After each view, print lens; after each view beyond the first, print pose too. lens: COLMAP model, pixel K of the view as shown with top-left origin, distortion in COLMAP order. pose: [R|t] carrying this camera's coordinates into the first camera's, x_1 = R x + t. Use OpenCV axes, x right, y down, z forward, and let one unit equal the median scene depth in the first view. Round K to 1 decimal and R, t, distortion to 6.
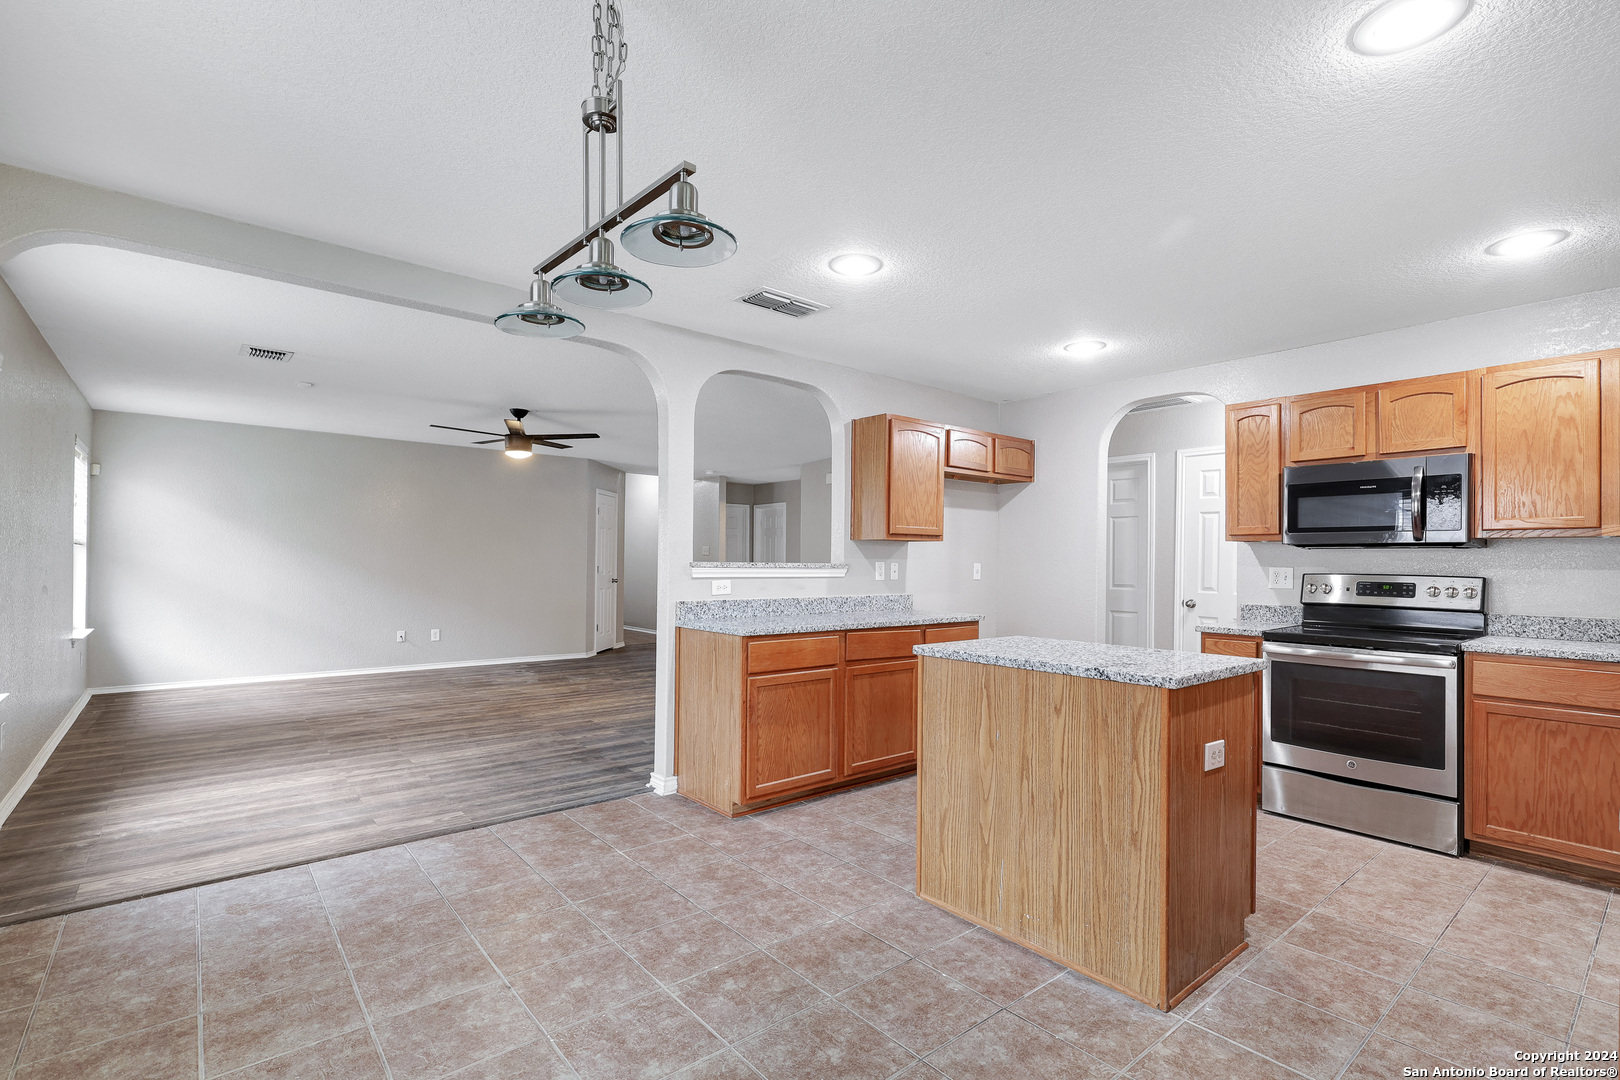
lens RADIAL K [[749.9, 0, 820.8], [0, 749.9, 555.7], [0, 0, 1]] dist [0.002089, -0.000342]
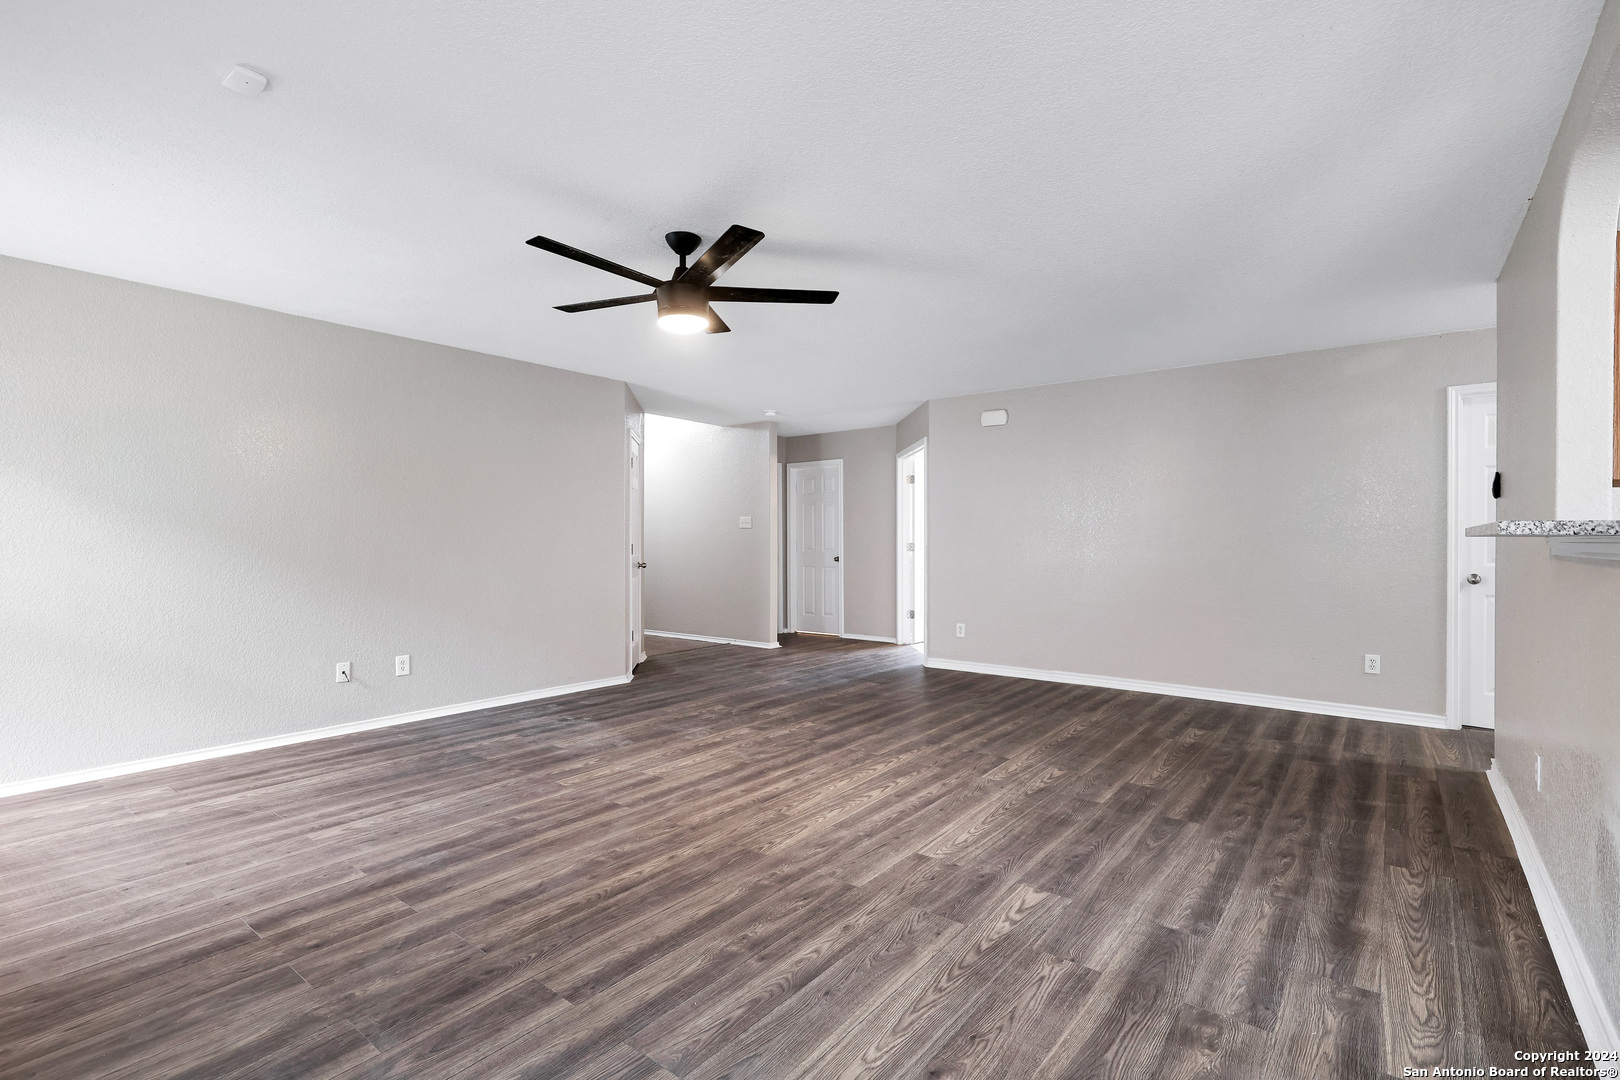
lens RADIAL K [[749.9, 0, 838.3], [0, 749.9, 529.9], [0, 0, 1]] dist [0.002089, -0.000342]
pose [[0.975259, -0.007622, 0.220936, -0.750700], [0.008656, 0.999956, -0.003715, 0.014829], [-0.220897, 0.005535, 0.975281, 0.862948]]
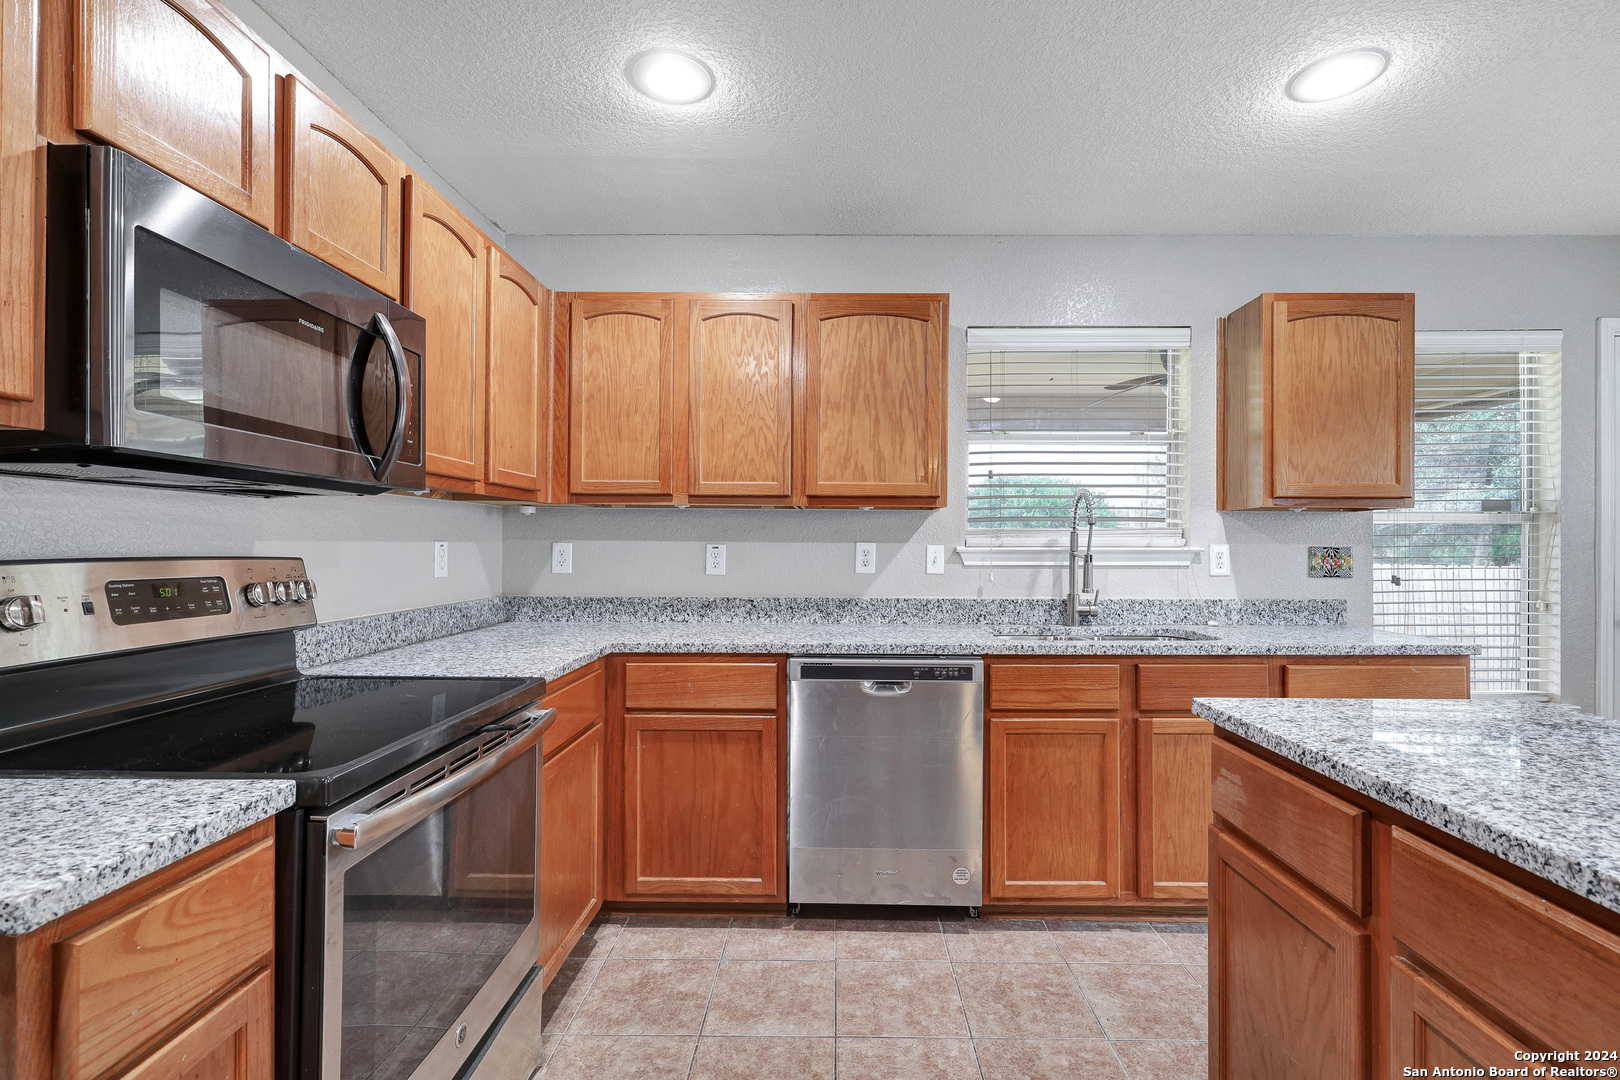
lens RADIAL K [[749.9, 0, 812.1], [0, 749.9, 542.0], [0, 0, 1]] dist [0.002089, -0.000342]
pose [[-0.757739, -0.011251, 0.652460, 0.300231], [-0.017338, 0.999846, -0.002894, 0.013411], [-0.652327, -0.013505, -0.757817, 1.153458]]
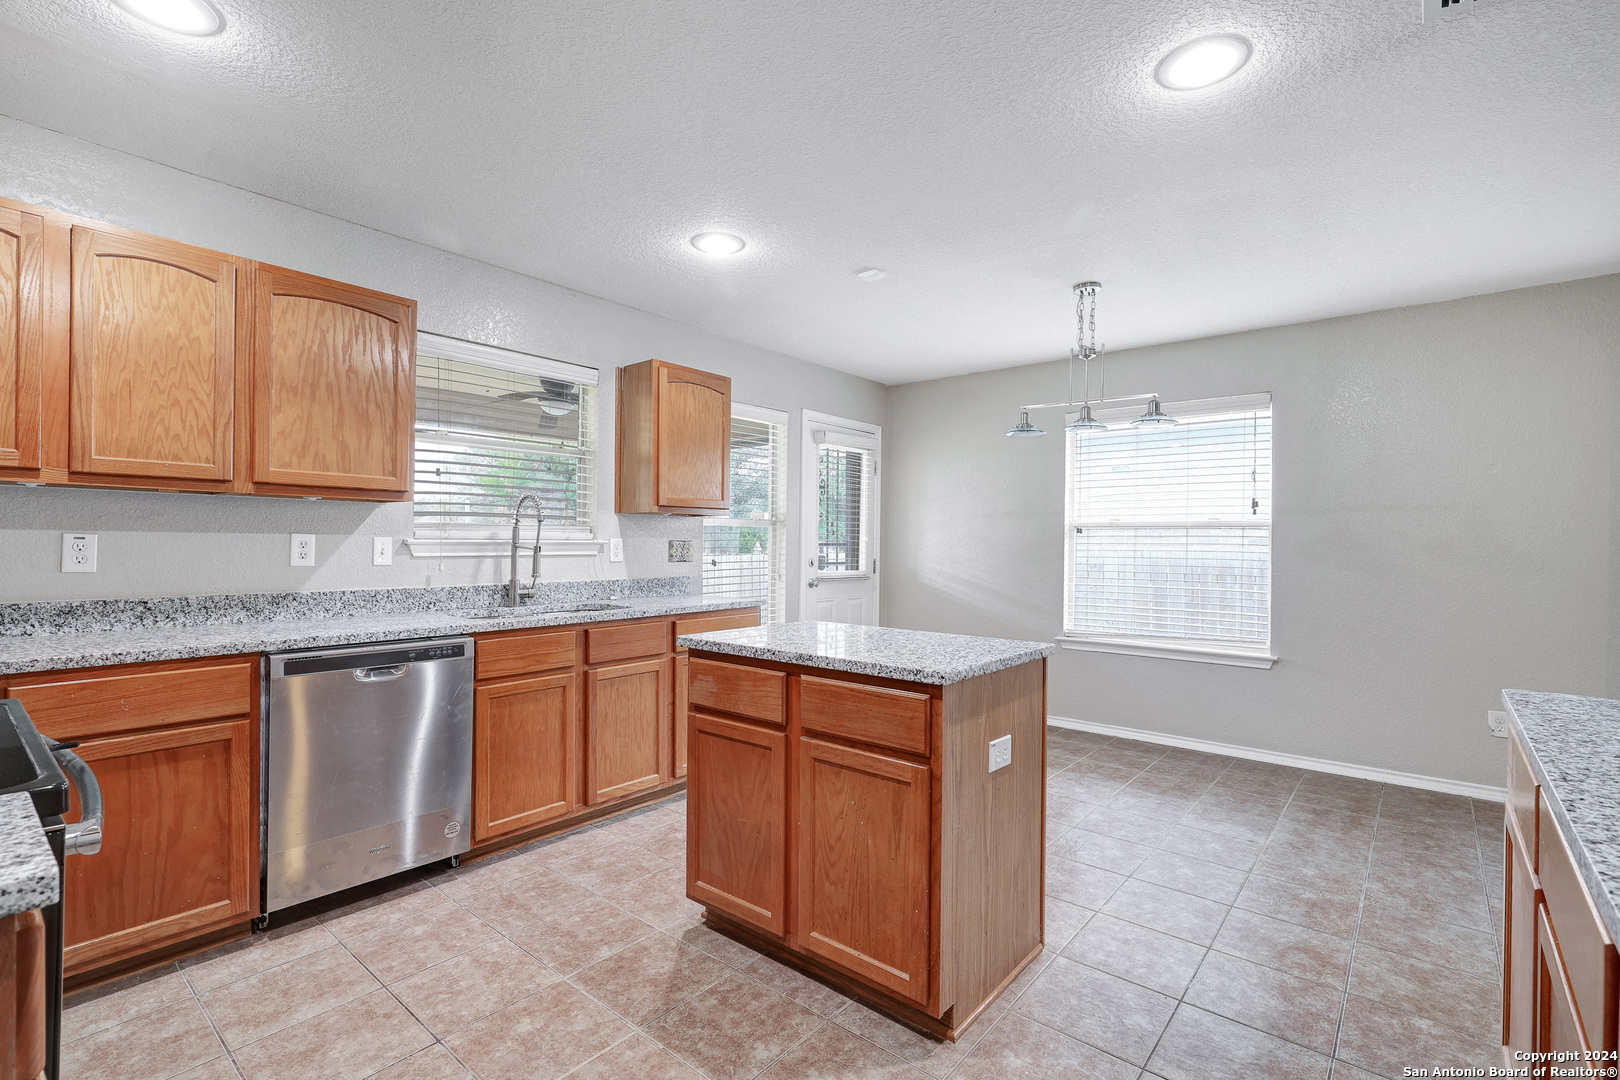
lens RADIAL K [[749.9, 0, 832.9], [0, 749.9, 546.4], [0, 0, 1]] dist [0.002089, -0.000342]
pose [[-0.979055, -0.019092, -0.202698, 0.413052], [-0.018331, 0.999816, -0.005632, 0.018033], [0.202768, -0.001799, -0.979225, 1.372125]]
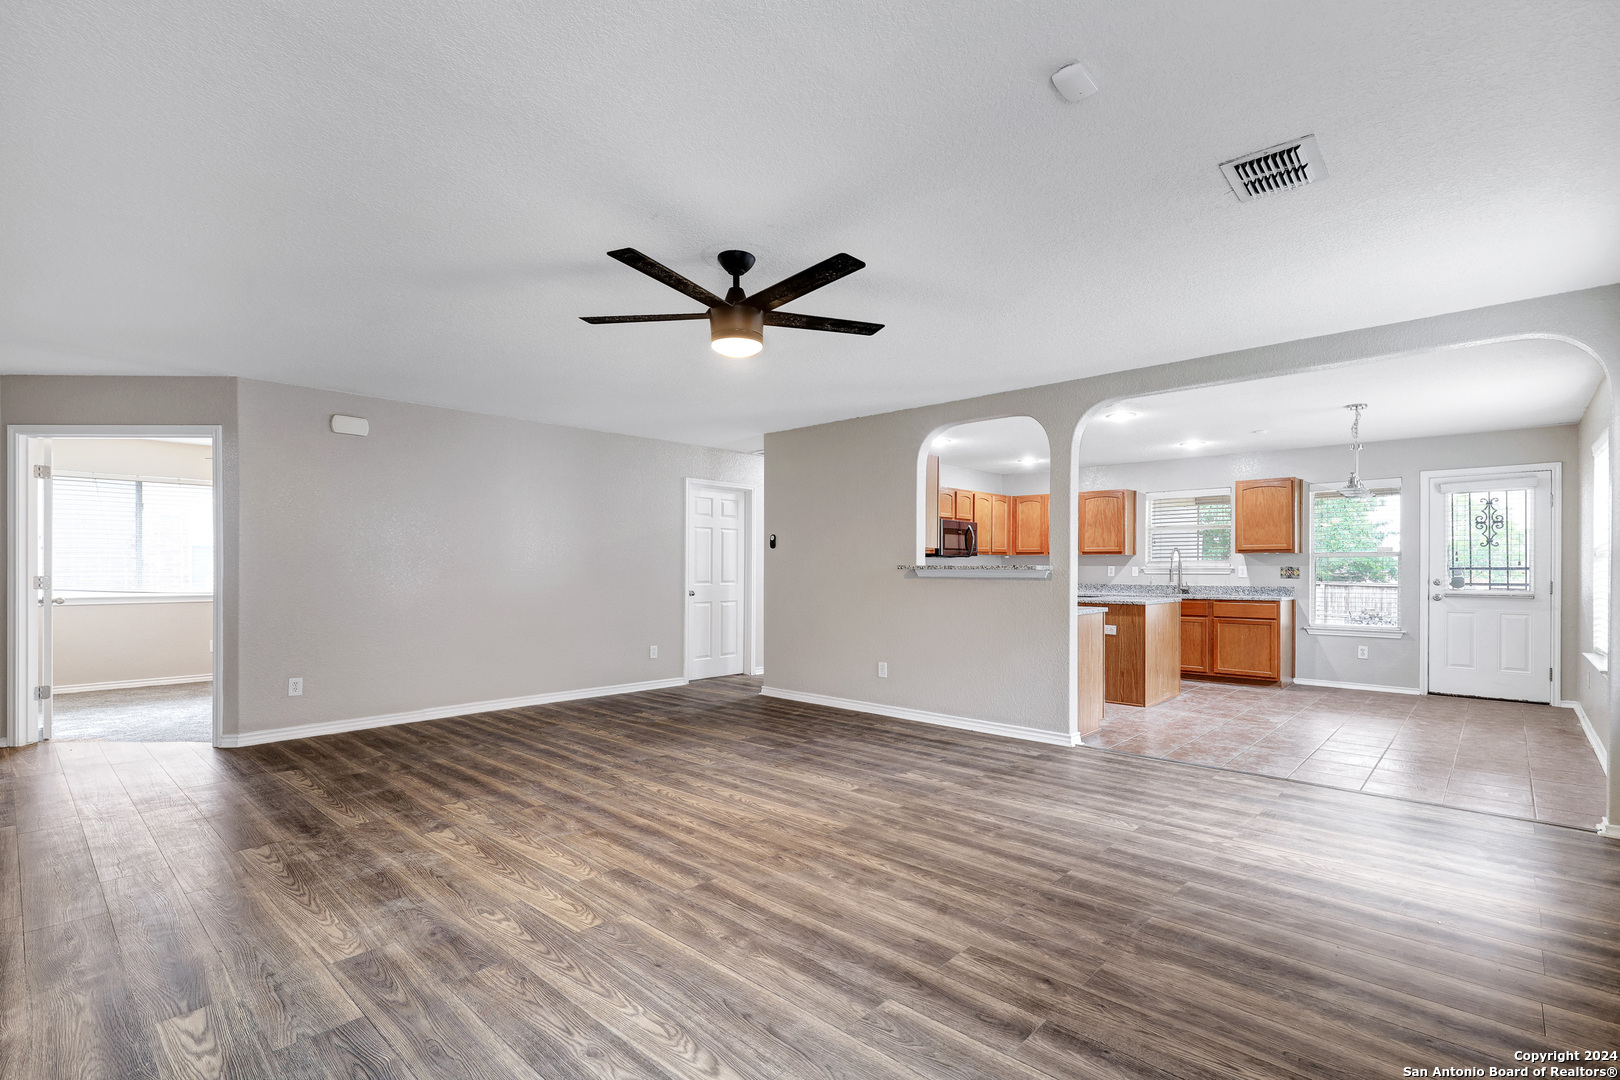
lens RADIAL K [[749.9, 0, 794.3], [0, 749.9, 569.0], [0, 0, 1]] dist [0.002089, -0.000342]
pose [[-0.110159, -0.012089, 0.993840, -1.618589], [-0.010746, 0.999882, 0.010972, 0.004757], [-0.993856, -0.009472, -0.110276, 1.833057]]
